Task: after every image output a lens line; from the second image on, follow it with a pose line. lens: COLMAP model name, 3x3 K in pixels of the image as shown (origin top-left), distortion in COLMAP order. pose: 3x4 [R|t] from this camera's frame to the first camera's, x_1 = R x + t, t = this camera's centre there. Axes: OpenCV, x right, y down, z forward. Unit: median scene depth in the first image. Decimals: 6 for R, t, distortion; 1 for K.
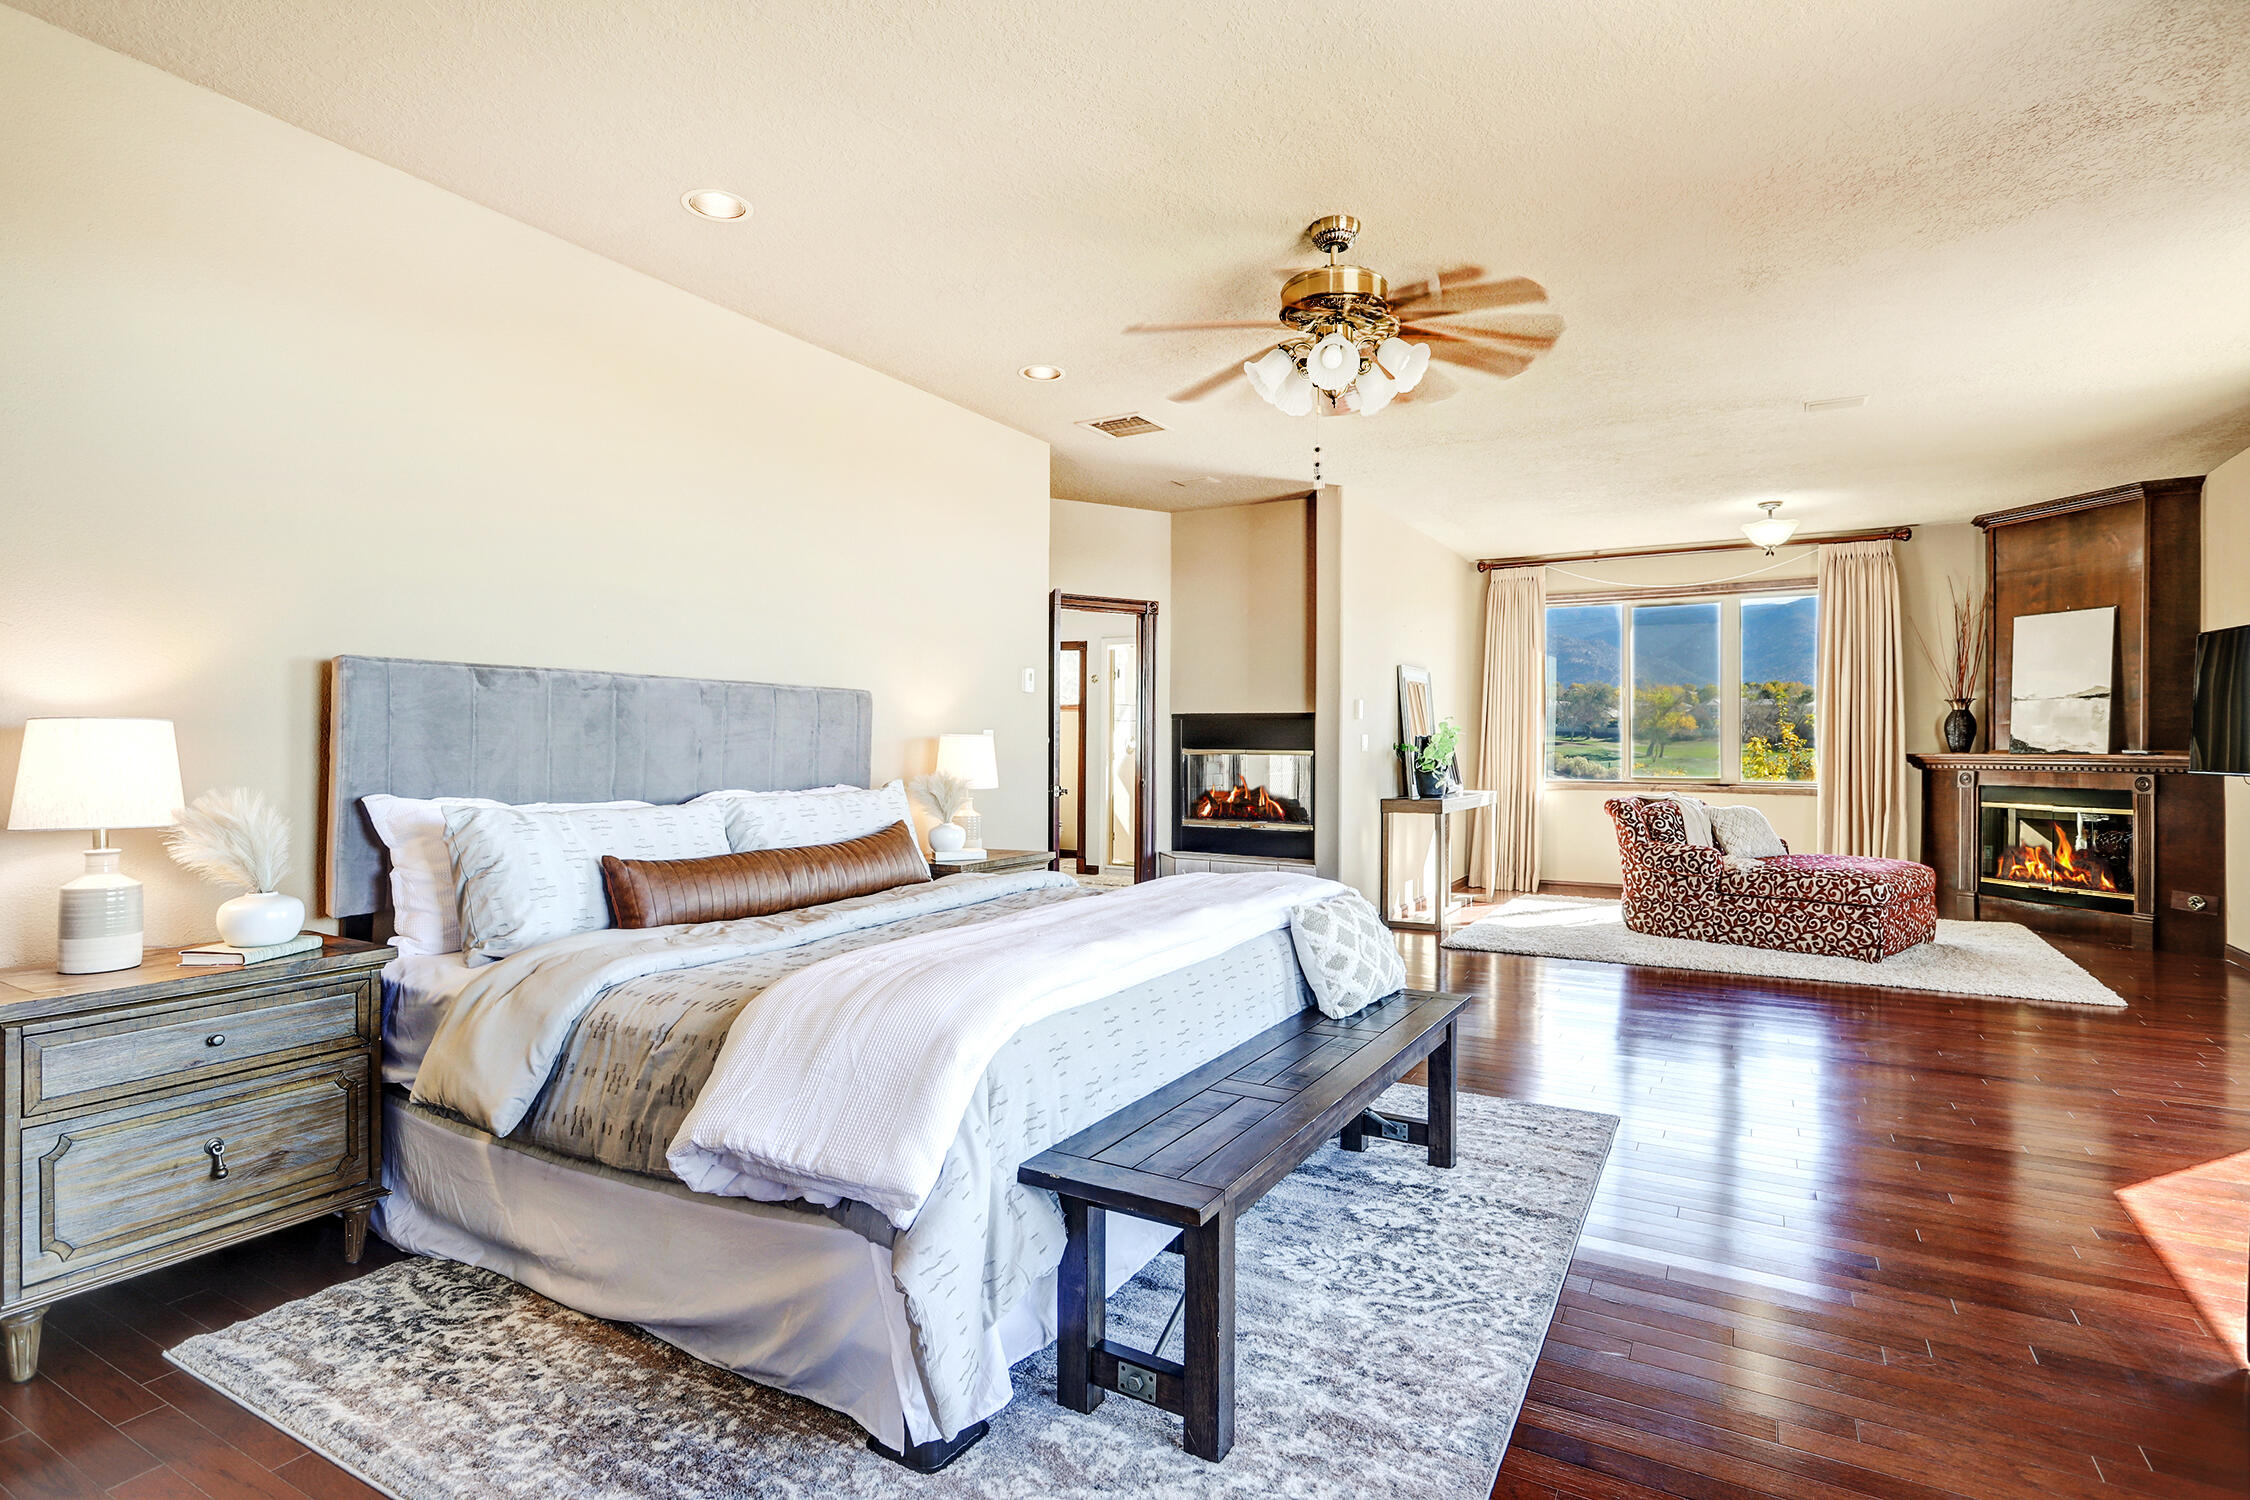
lens RADIAL K [[1134.9, 0, 1125.0], [0, 1134.9, 750.0], [0, 0, 1]] dist [-0.029919, 0.020233]
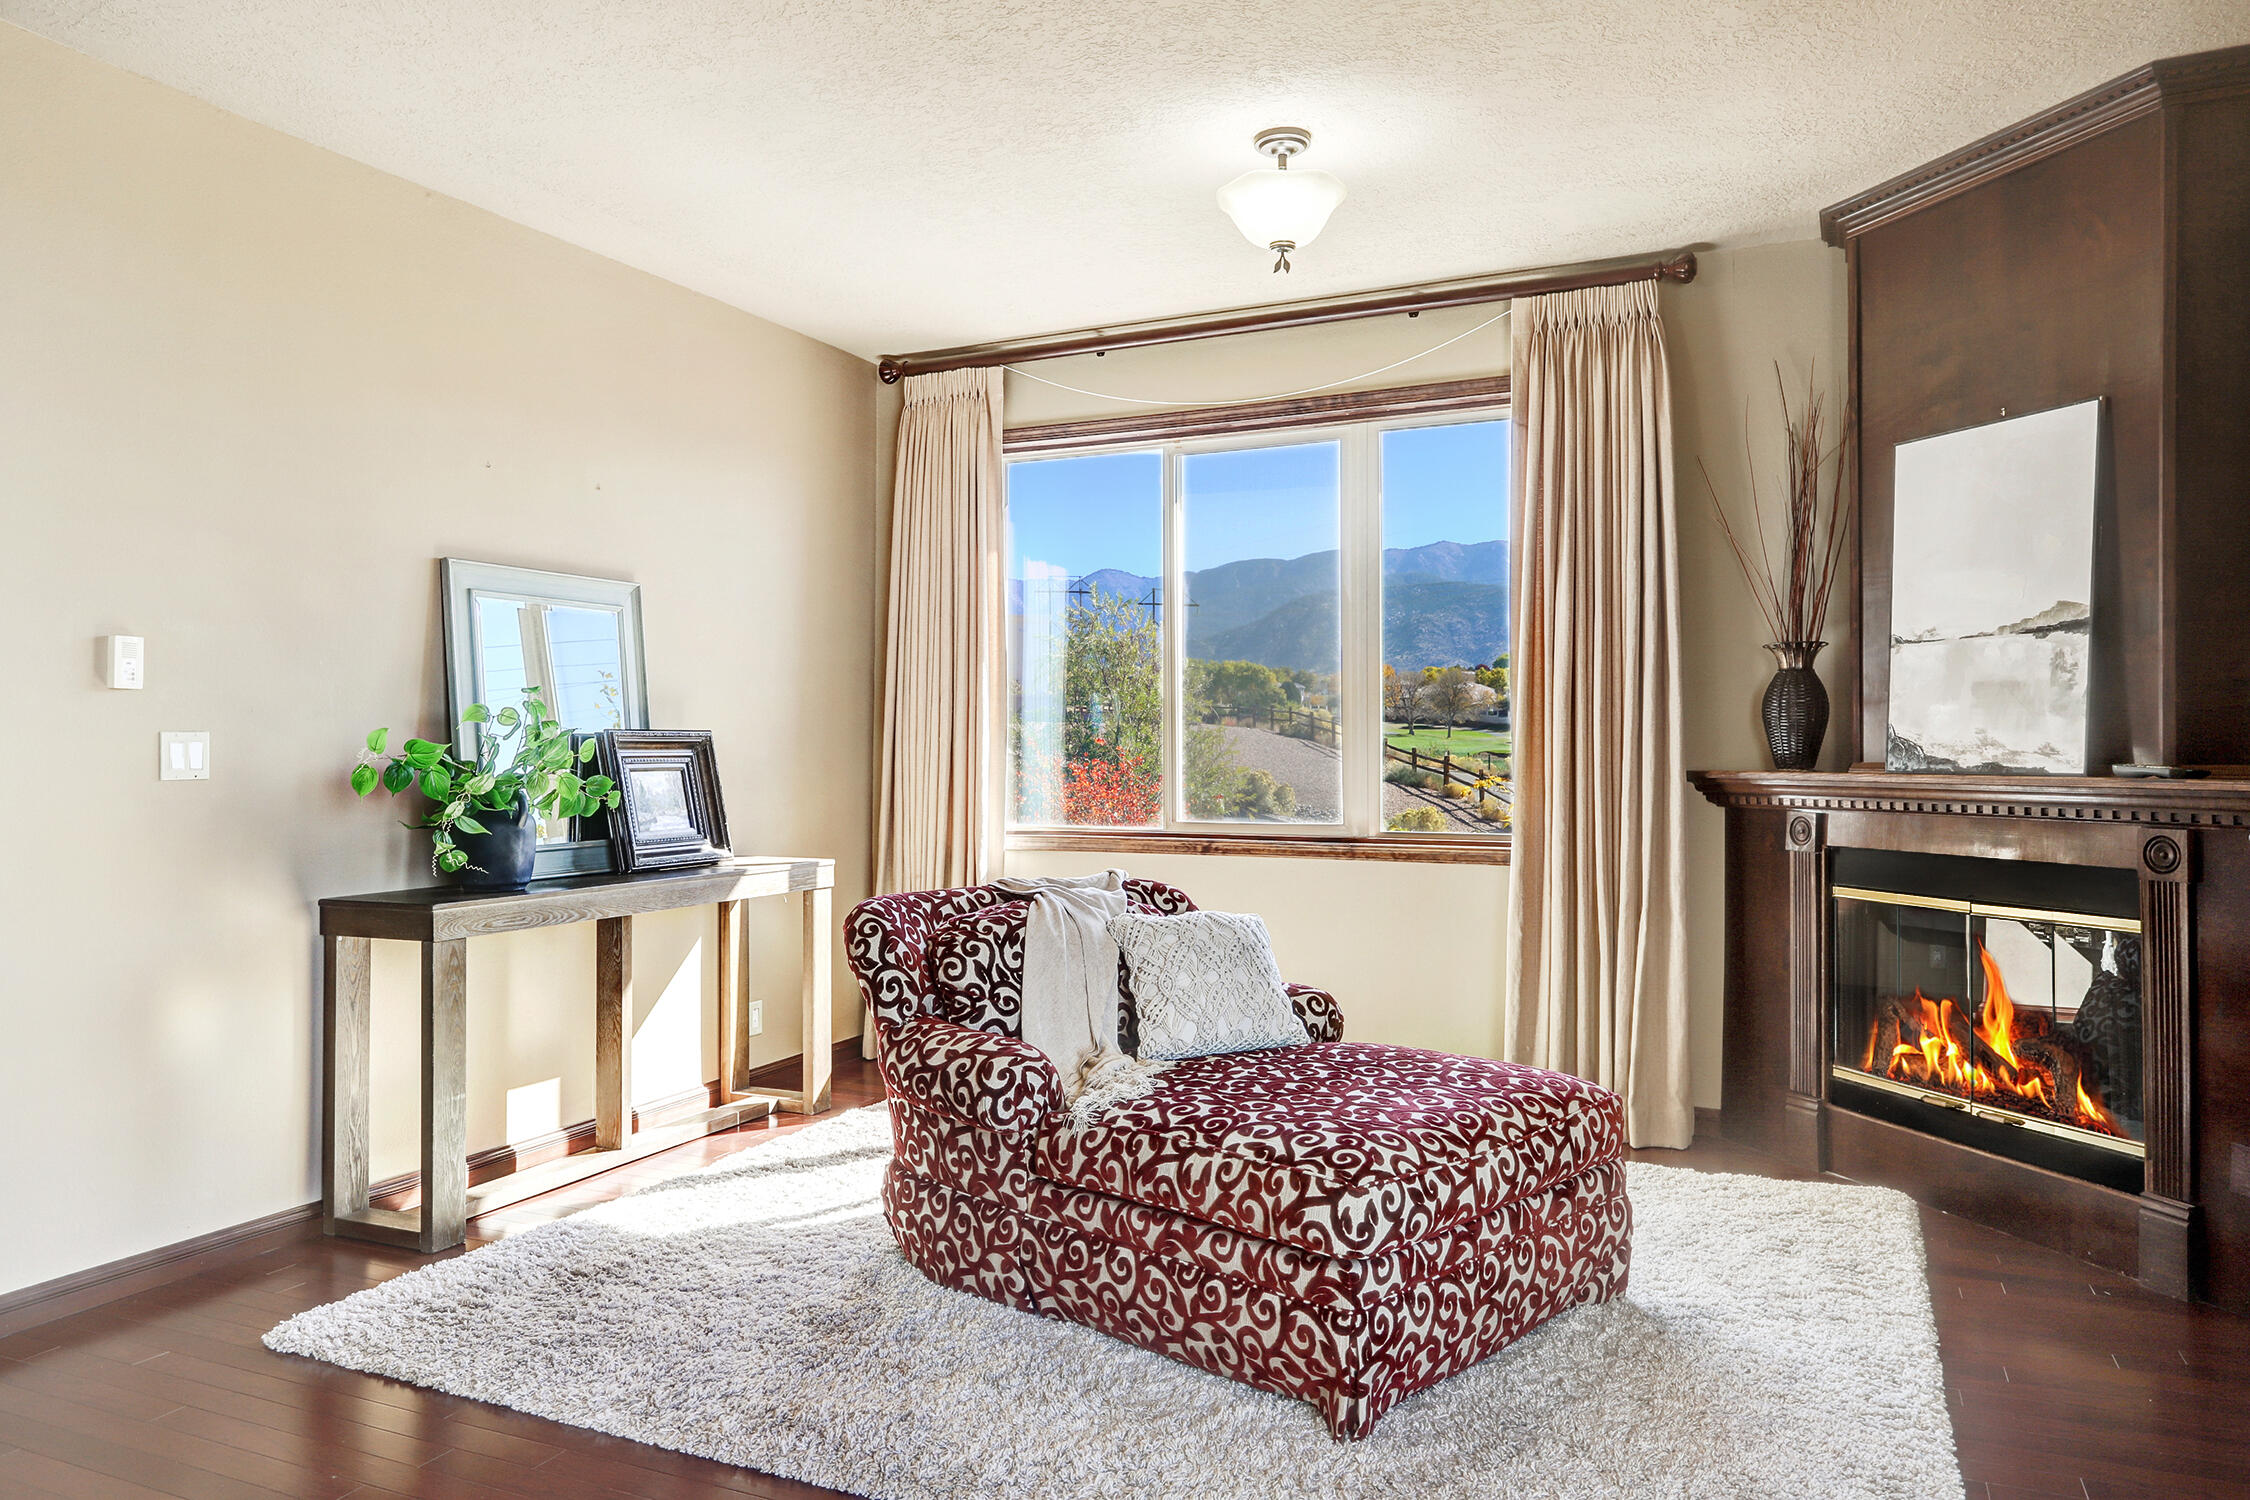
lens RADIAL K [[1566.1, 0, 1125.4], [0, 1566.1, 731.3], [0, 0, 1]] dist [0.002589, -0.002853]
pose [[0.995964, -0.003898, 0.089667, 0.492880], [0.005046, 0.999908, -0.012580, -0.006299], [-0.089610, 0.012982, 0.995892, 0.485898]]
